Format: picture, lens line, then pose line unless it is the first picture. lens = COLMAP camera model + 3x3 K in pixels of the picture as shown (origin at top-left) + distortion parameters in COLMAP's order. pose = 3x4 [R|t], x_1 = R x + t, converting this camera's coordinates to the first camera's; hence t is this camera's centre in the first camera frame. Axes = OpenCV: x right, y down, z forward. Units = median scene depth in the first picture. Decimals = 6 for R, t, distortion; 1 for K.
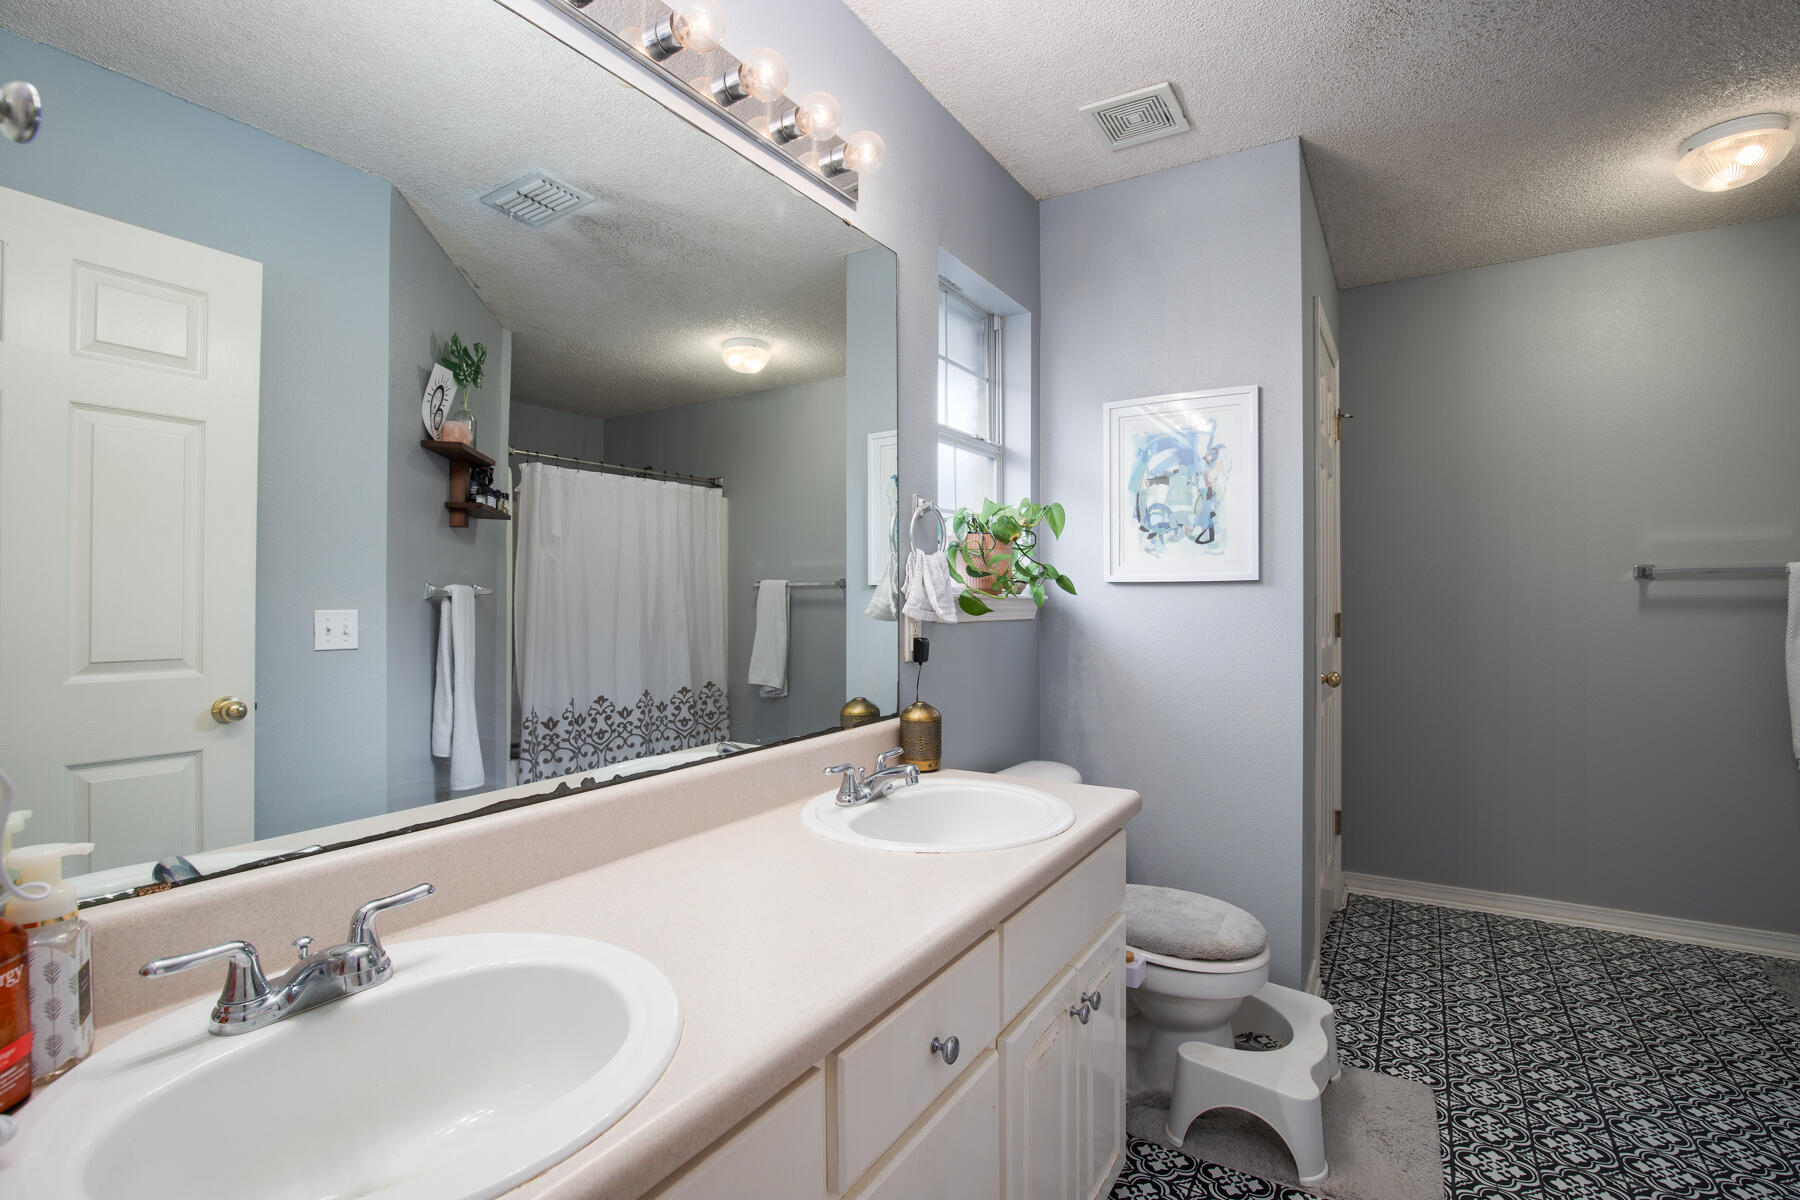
lens RADIAL K [[853.5, 0, 897.9], [0, 853.5, 596.2], [0, 0, 1]] dist [-0.029576, 0.000154]
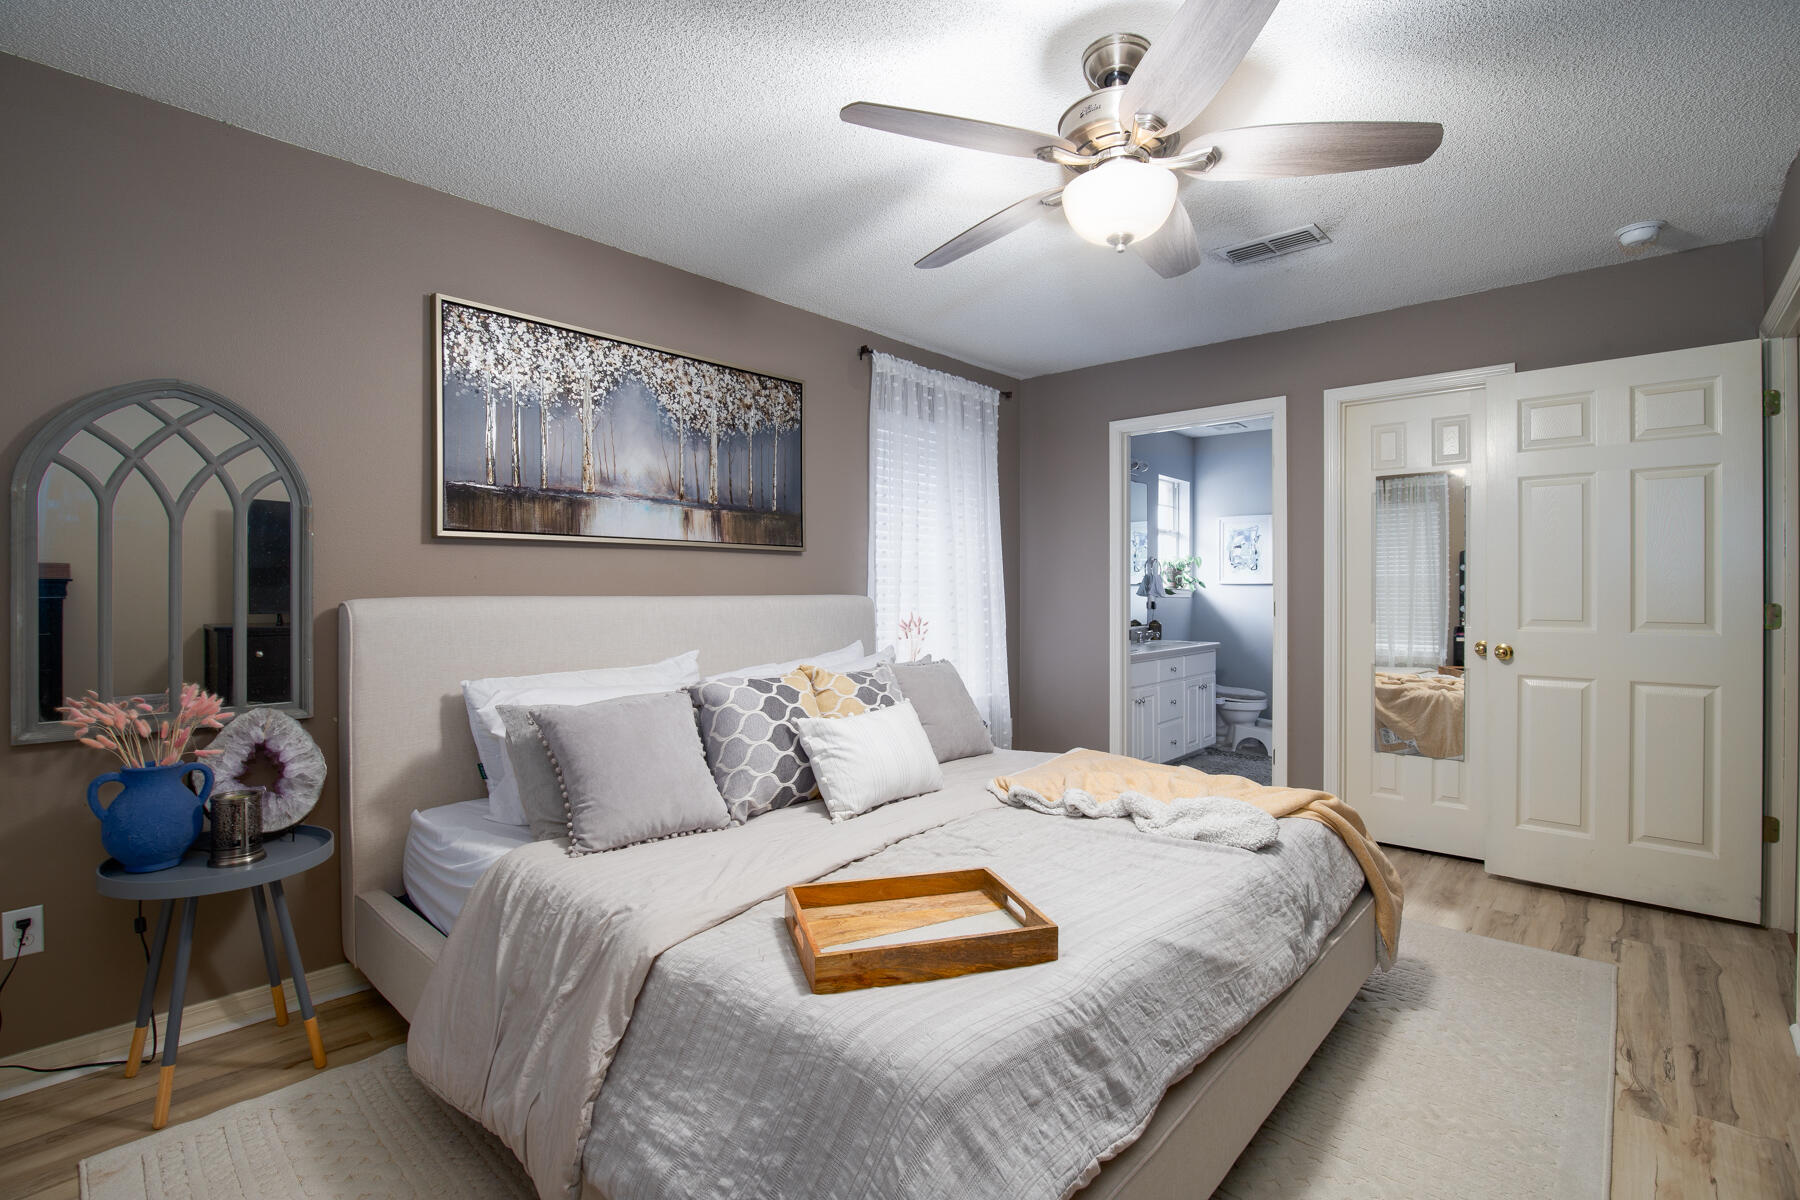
lens RADIAL K [[853.5, 0, 904.6], [0, 853.5, 595.0], [0, 0, 1]] dist [-0.029576, 0.000154]
pose [[0.984248, 0.005367, -0.176711, -0.278567], [-0.004518, 0.999976, 0.005208, 0.011008], [0.176735, -0.004328, 0.984249, -1.967938]]
